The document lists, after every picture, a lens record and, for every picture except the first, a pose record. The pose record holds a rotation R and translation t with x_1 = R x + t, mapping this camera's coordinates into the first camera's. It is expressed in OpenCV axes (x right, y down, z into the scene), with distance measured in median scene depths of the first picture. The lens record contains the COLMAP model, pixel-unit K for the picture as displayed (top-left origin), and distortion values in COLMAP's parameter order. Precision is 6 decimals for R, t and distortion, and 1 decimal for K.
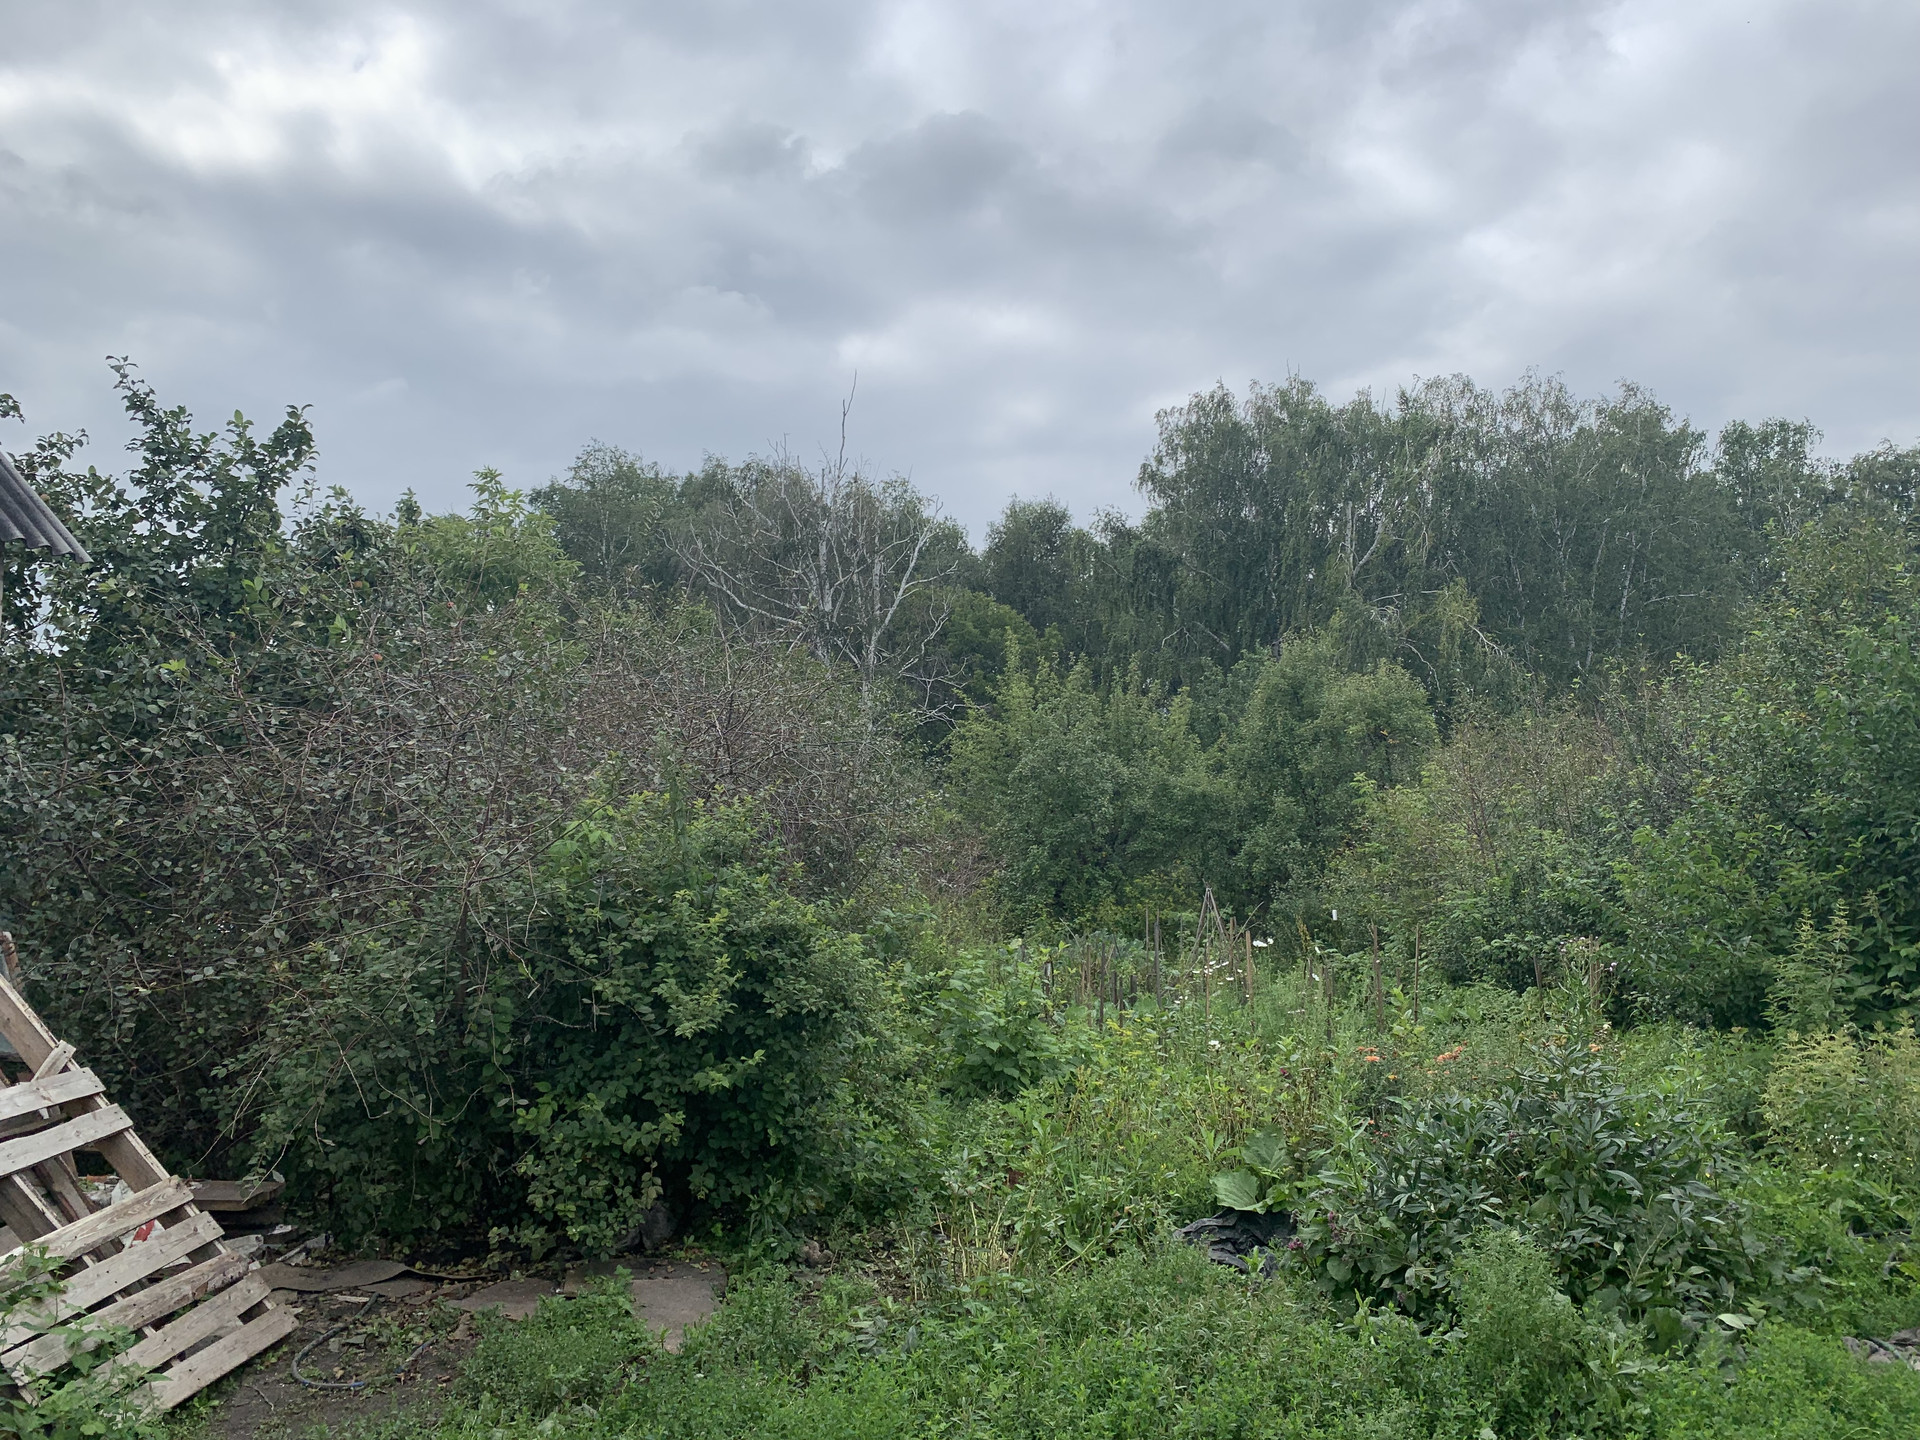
lens RADIAL K [[1484.2, 0, 921.2], [0, 1484.2, 666.9], [0, 0, 1]] dist [0.011276, -0.019394]
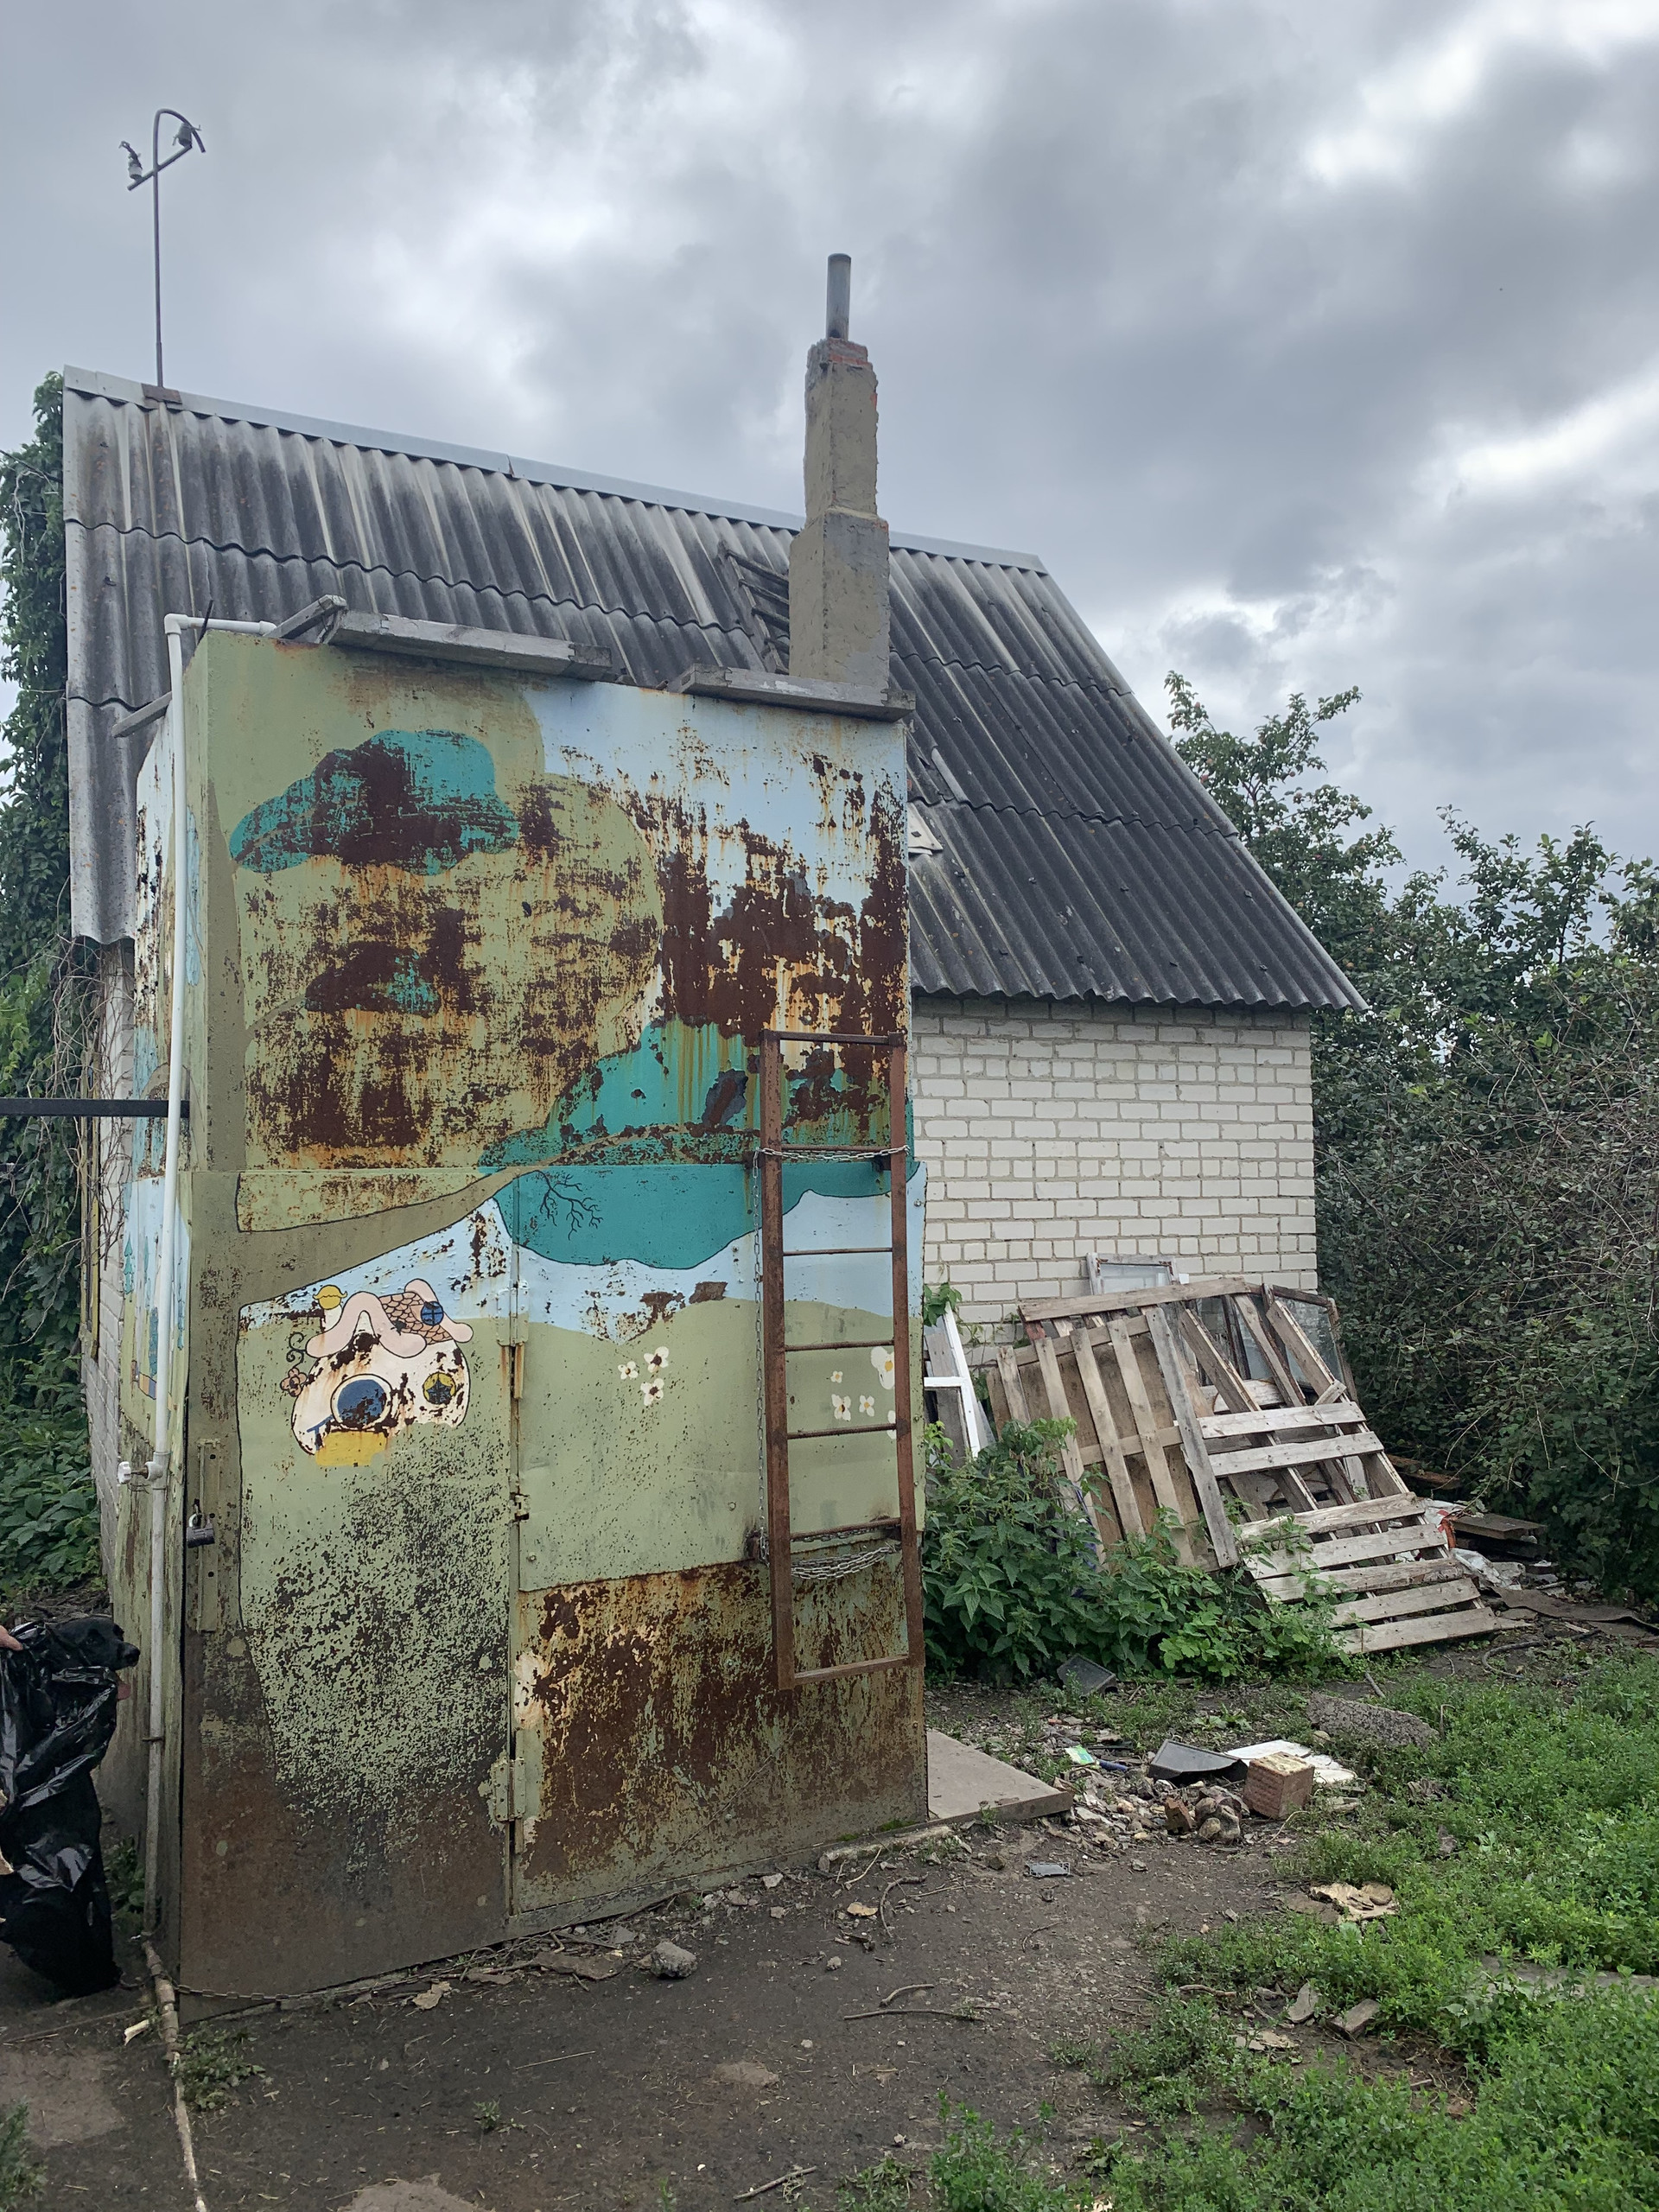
lens RADIAL K [[1710.0, 0, 828.5], [0, 1710.0, 1104.7], [0, 0, 1]] dist [0.011276, -0.019394]
pose [[0.525643, -0.041785, -0.849679, 0.500506], [0.086774, 0.996217, 0.004691, -0.041582], [0.846268, -0.076196, 0.527280, -0.180300]]
